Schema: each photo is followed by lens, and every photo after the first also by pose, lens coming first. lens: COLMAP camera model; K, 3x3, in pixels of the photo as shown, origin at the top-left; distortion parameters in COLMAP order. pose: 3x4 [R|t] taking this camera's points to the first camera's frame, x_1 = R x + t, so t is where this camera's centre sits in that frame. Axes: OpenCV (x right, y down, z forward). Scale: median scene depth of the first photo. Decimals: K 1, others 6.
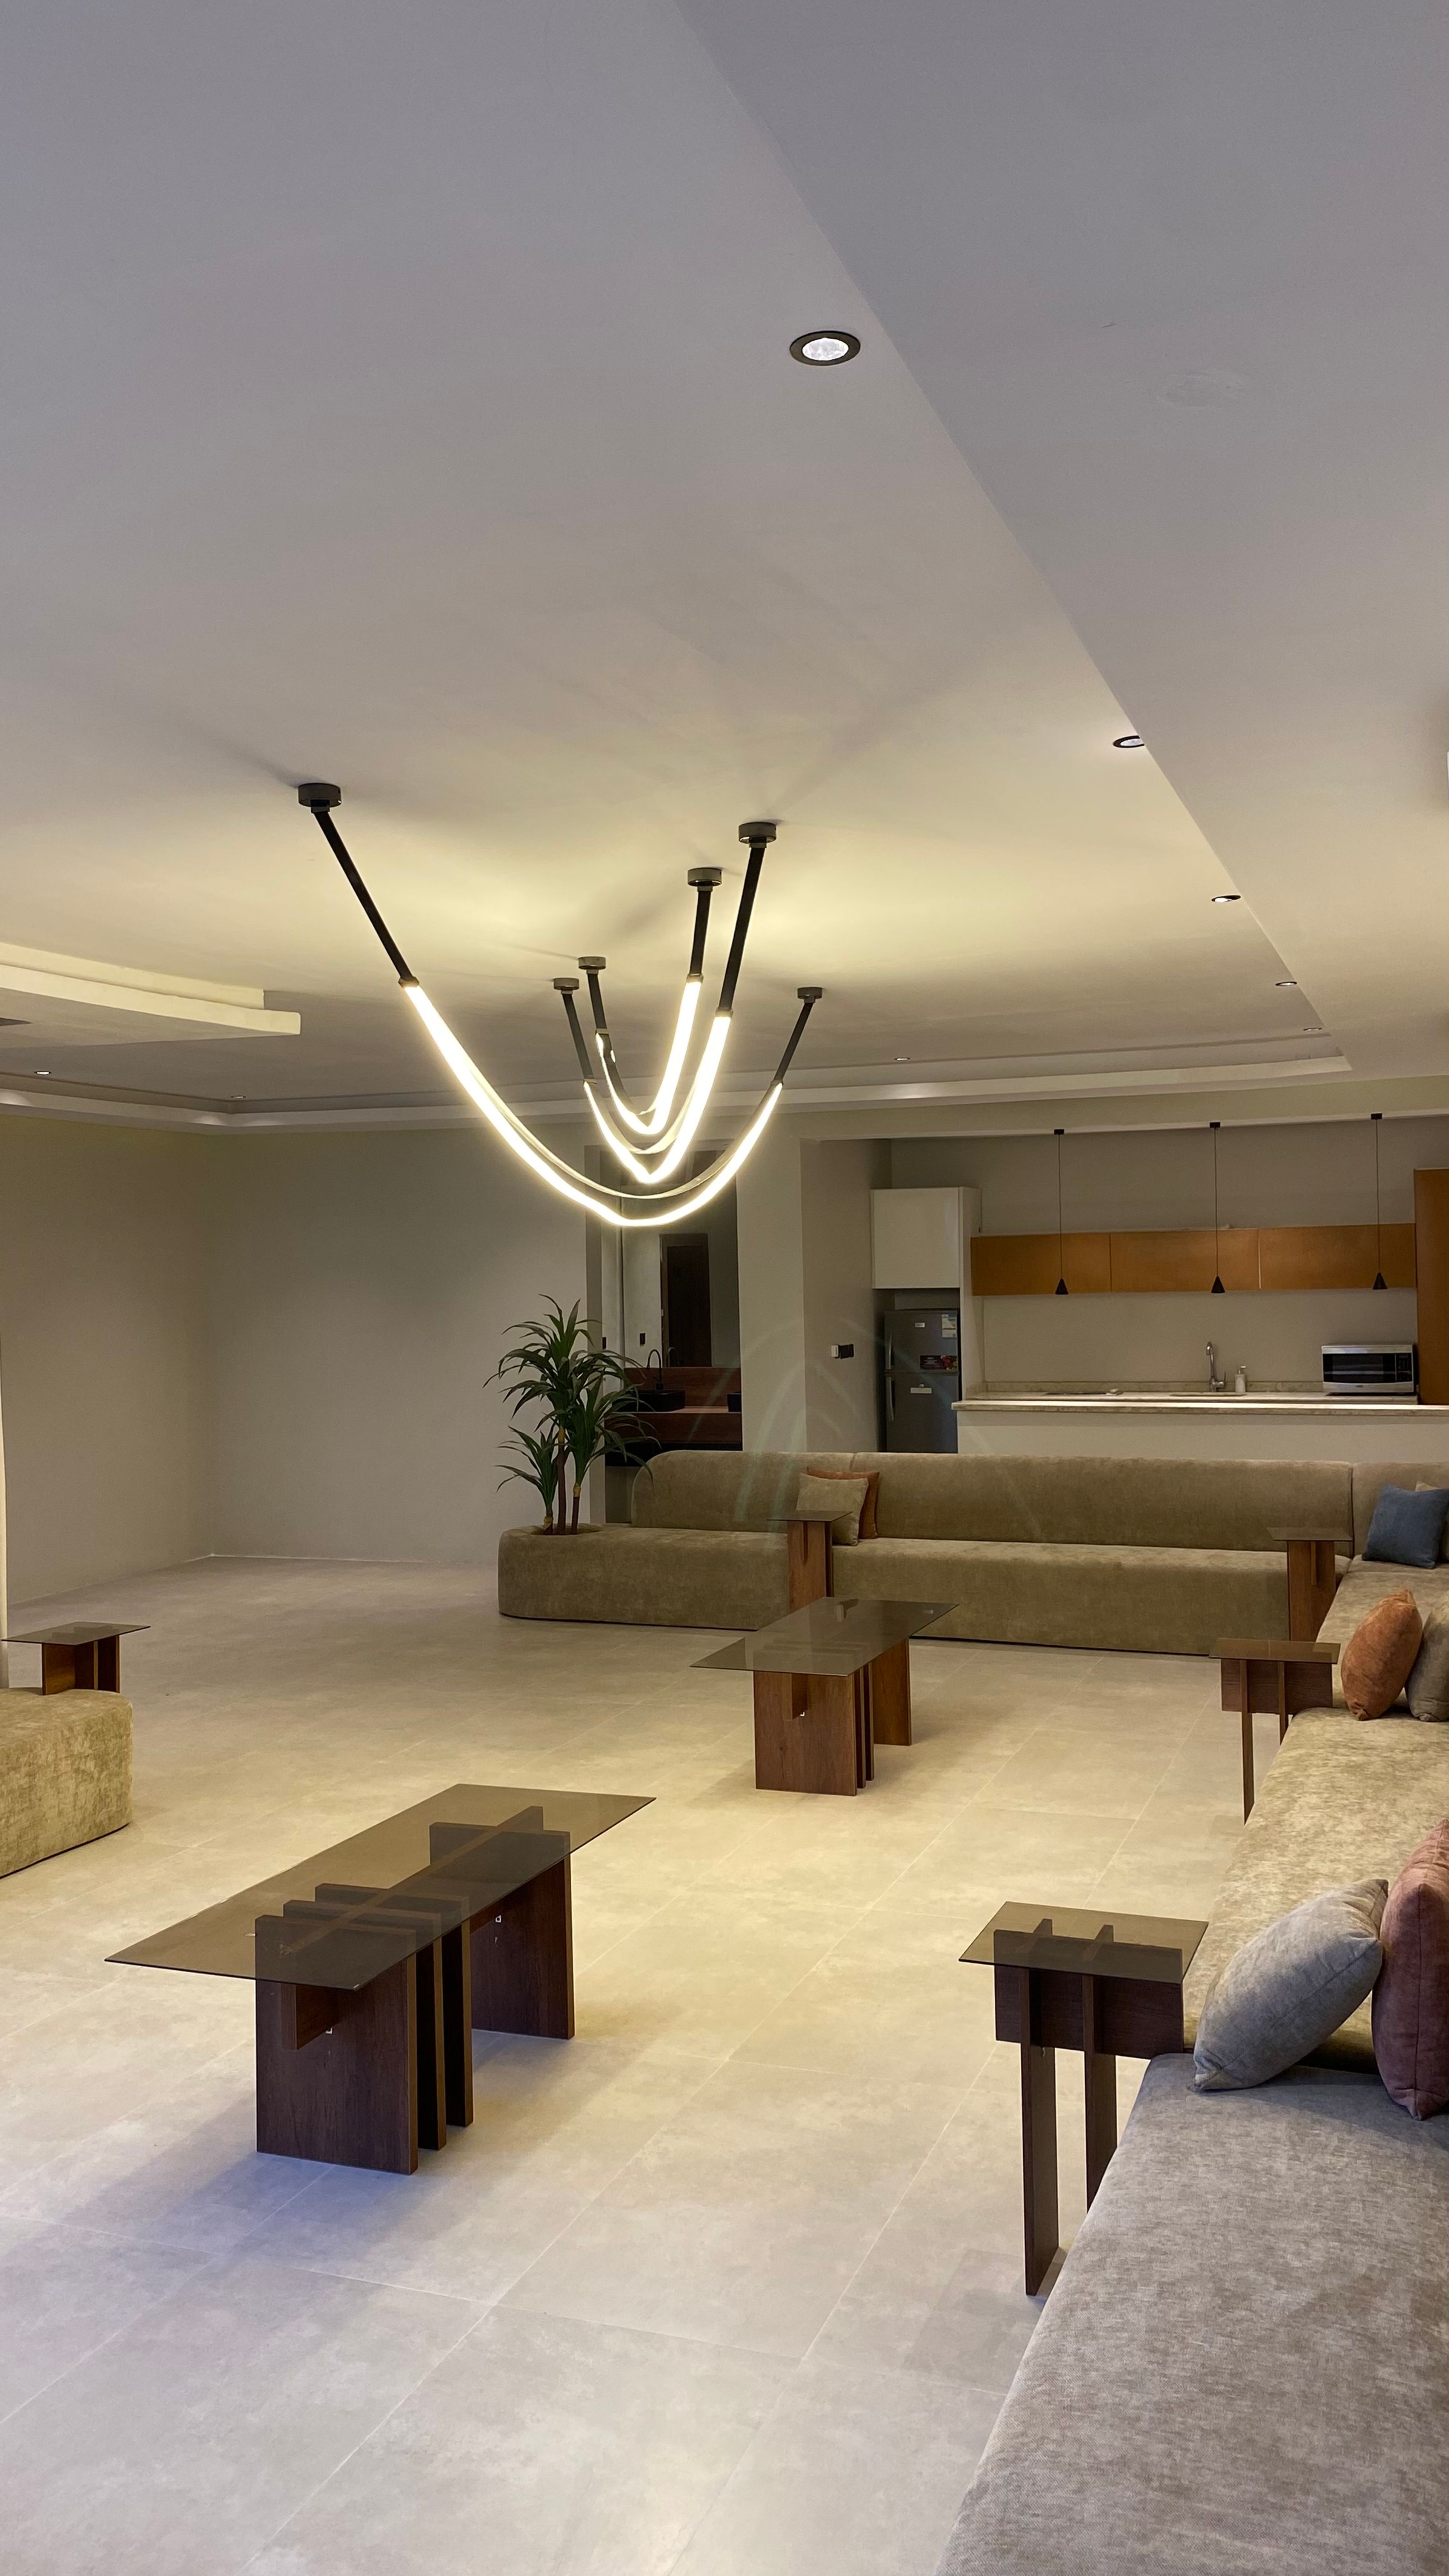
lens RADIAL K [[2049.8, 0, 724.5], [0, 2049.8, 1288.0], [0, 0, 1]] dist [0.042765, -0.084290]
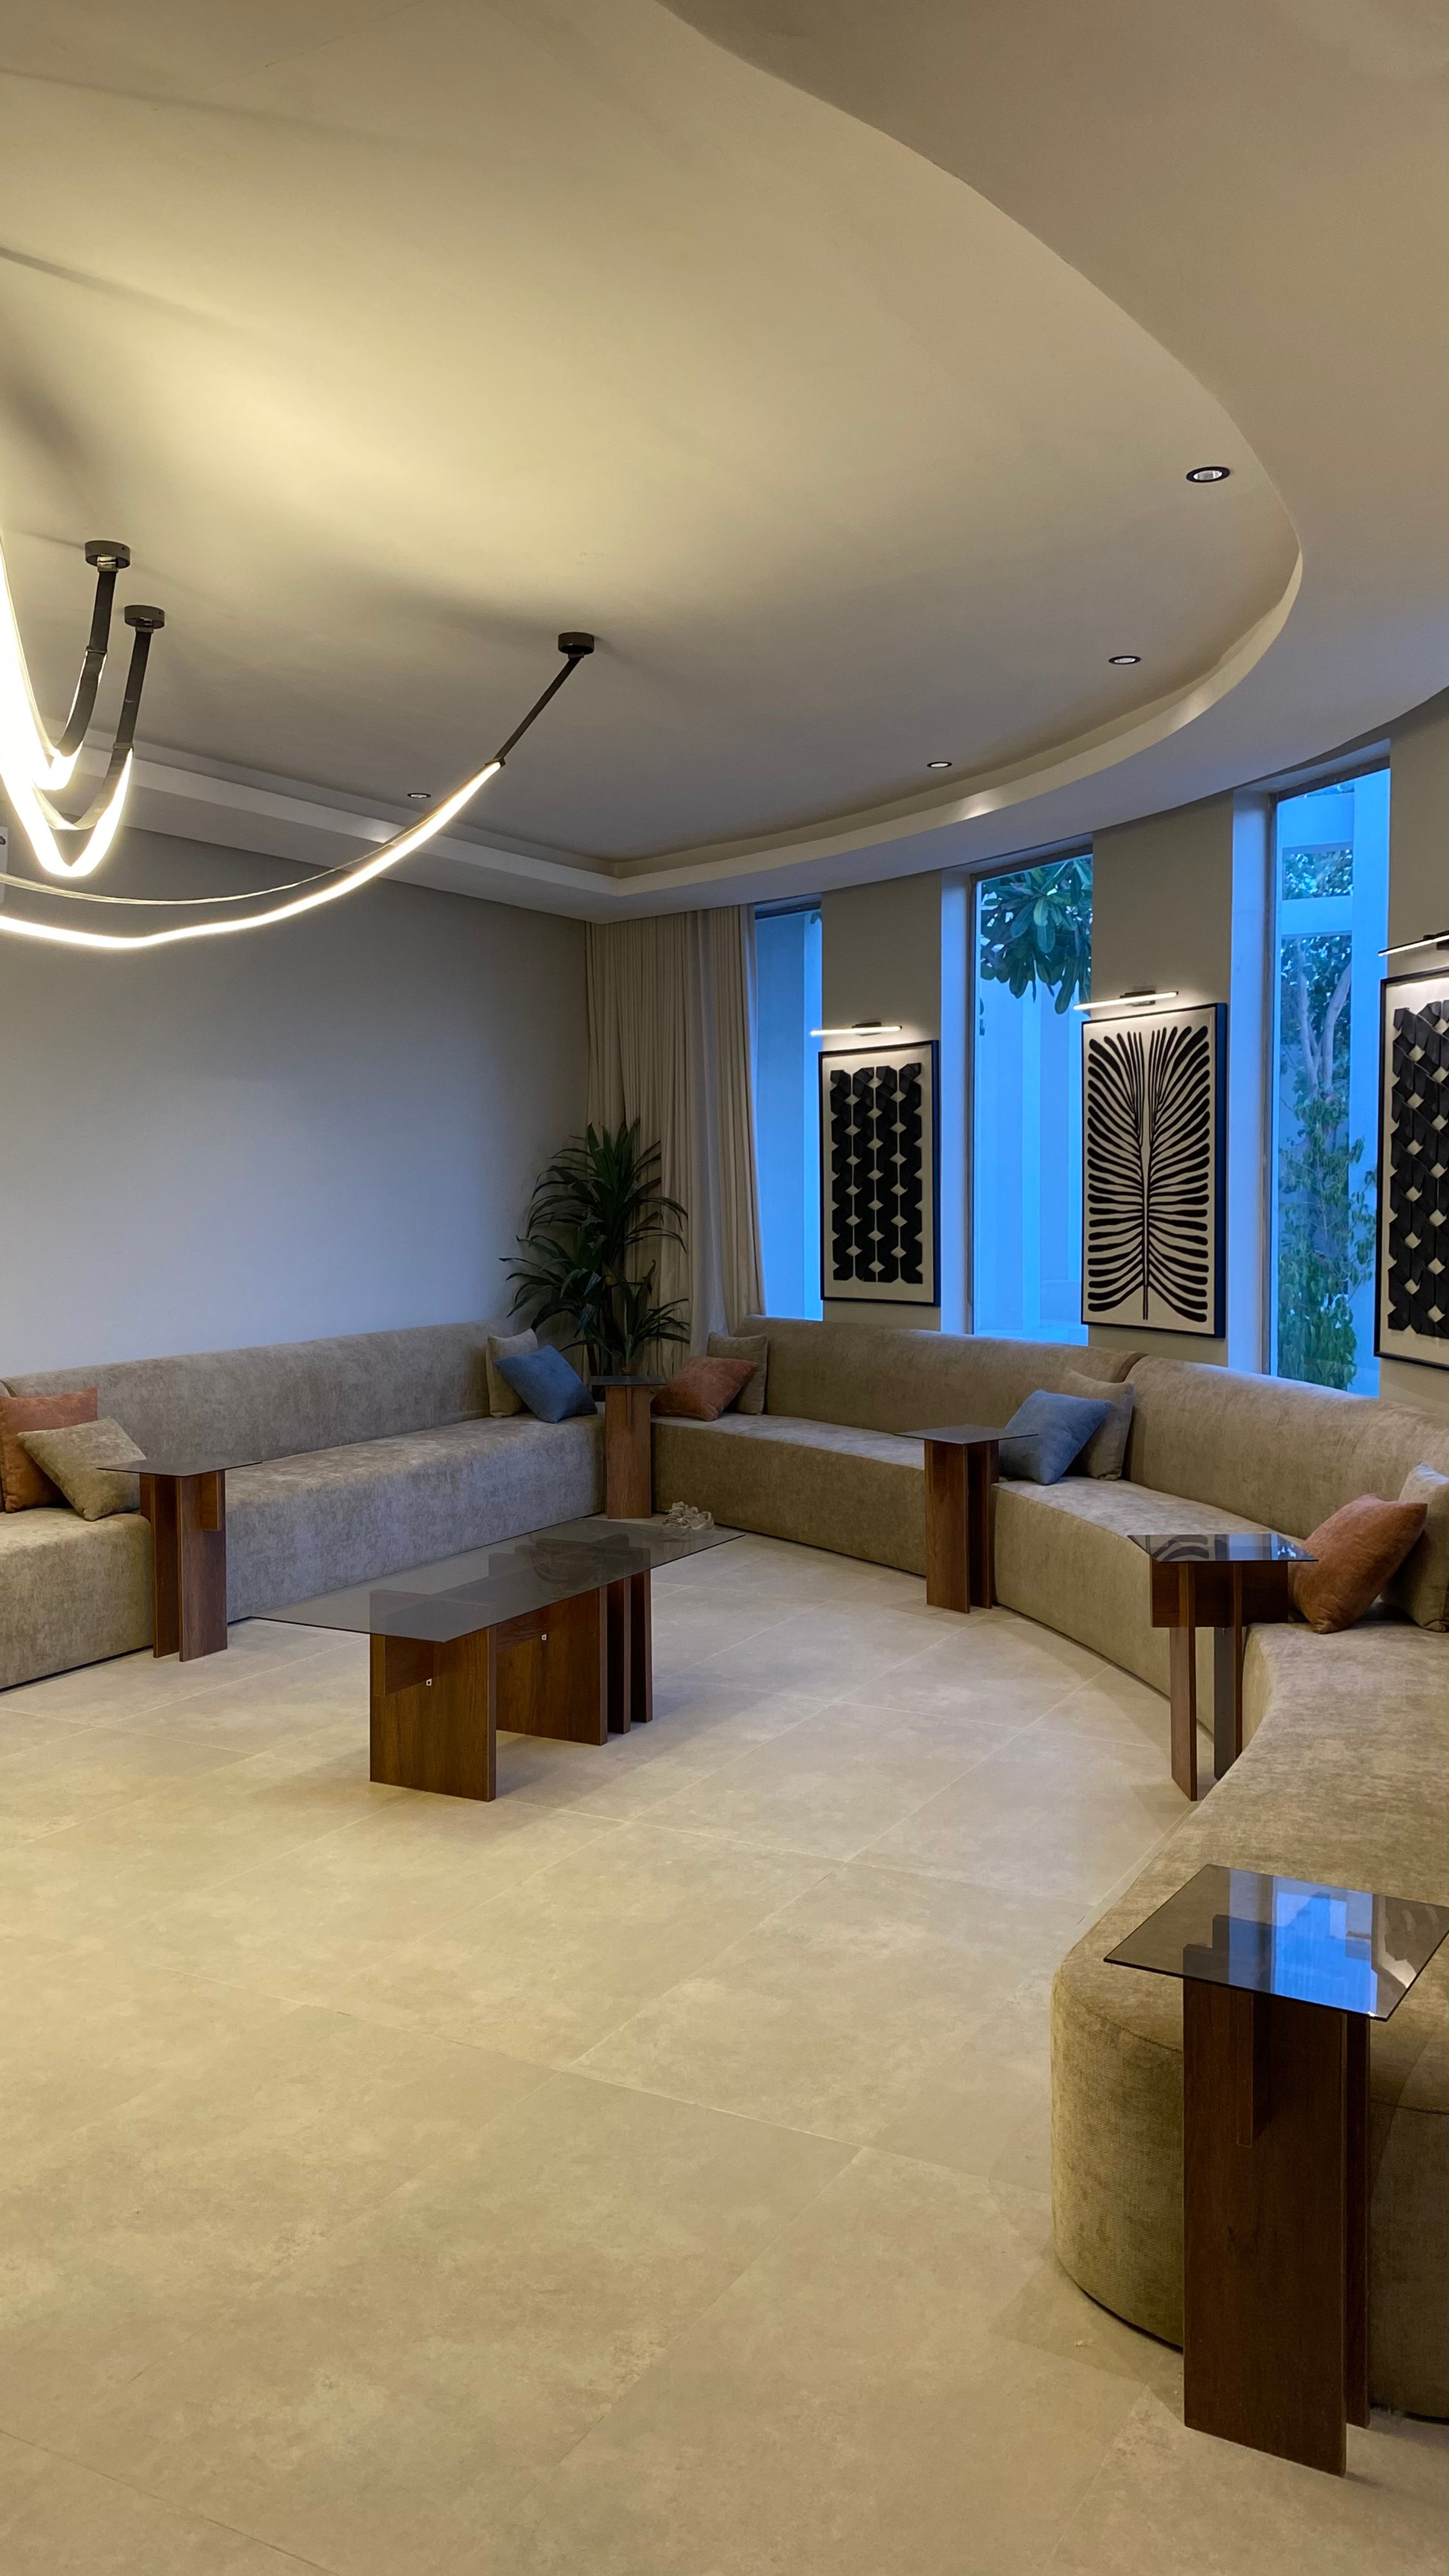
lens RADIAL K [[2049.8, 0, 724.5], [0, 2049.8, 1288.0], [0, 0, 1]] dist [0.042765, -0.084290]
pose [[-0.990900, 0.013407, 0.133934, -0.376565], [0.021292, 0.998112, 0.057614, 0.050105], [-0.132909, 0.059941, -0.989314, 1.898651]]
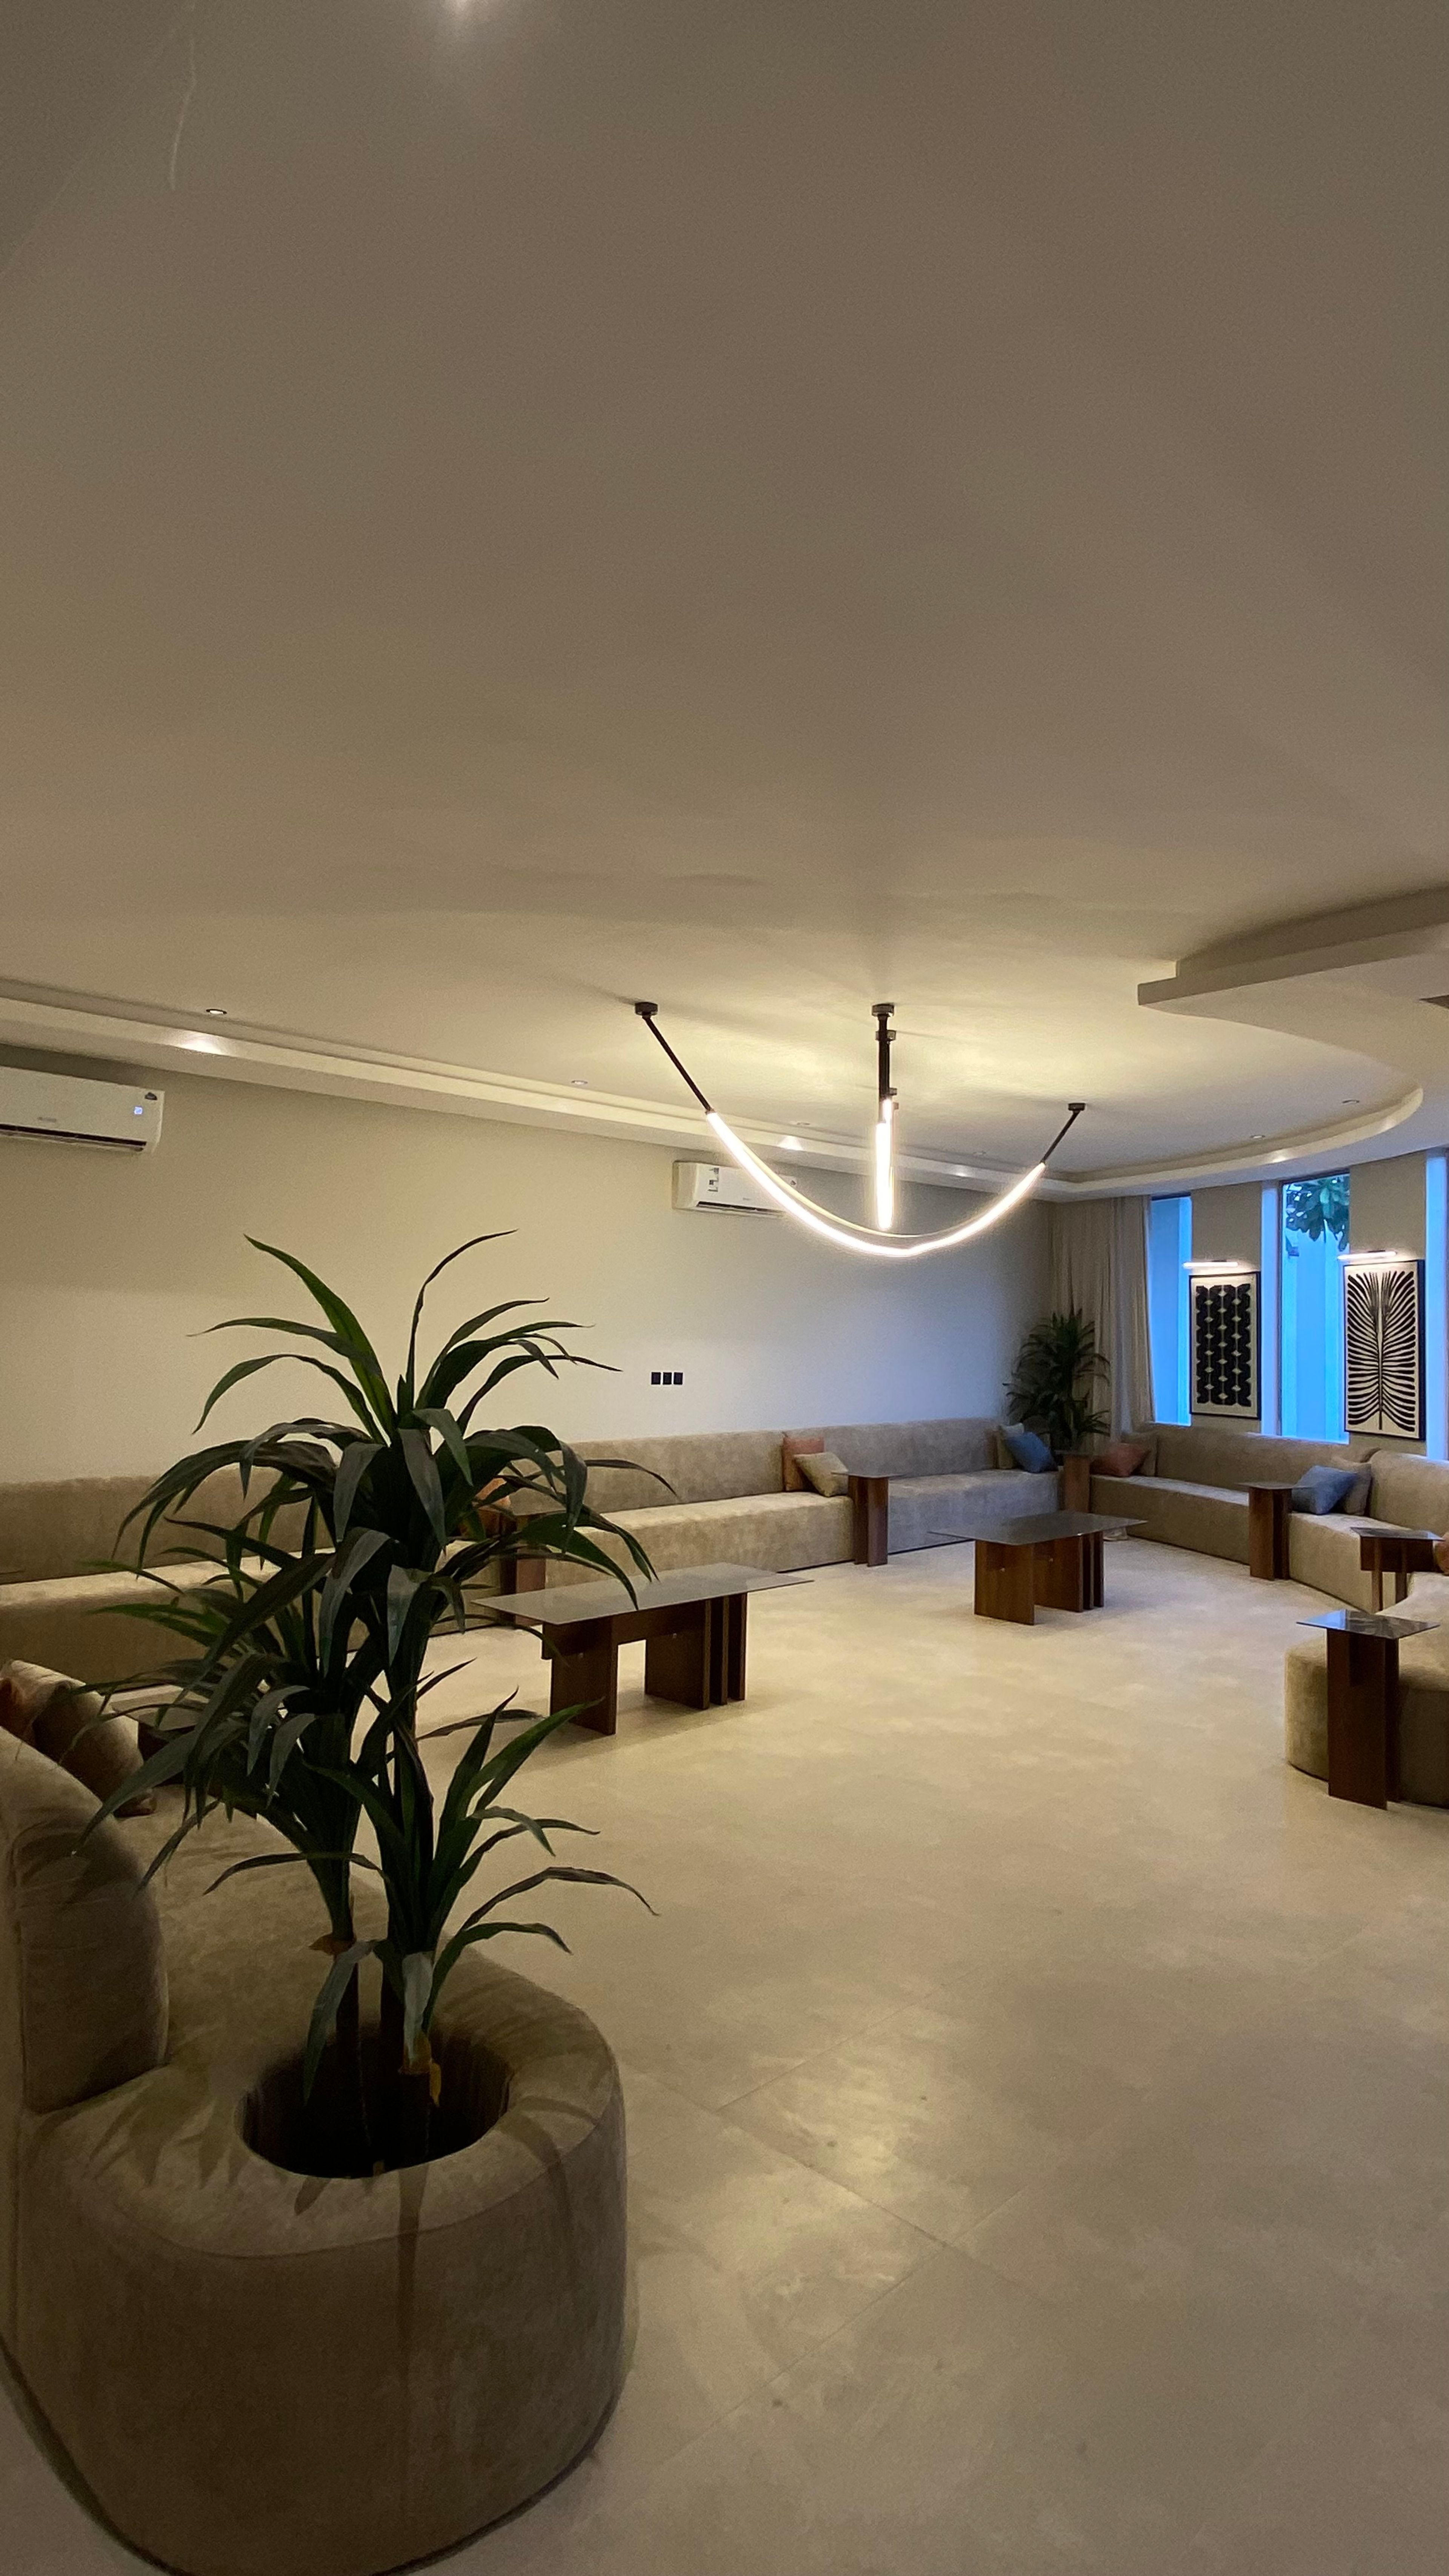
lens RADIAL K [[1220.1, 0, 724.5], [0, 1220.1, 1288.0], [0, 0, 1]] dist [-0.000861, -0.000275]
pose [[-0.900768, 0.013715, 0.434083, -0.410315], [-0.002789, 0.999298, -0.037362, 0.037247], [-0.434291, -0.034865, -0.900098, 2.349917]]
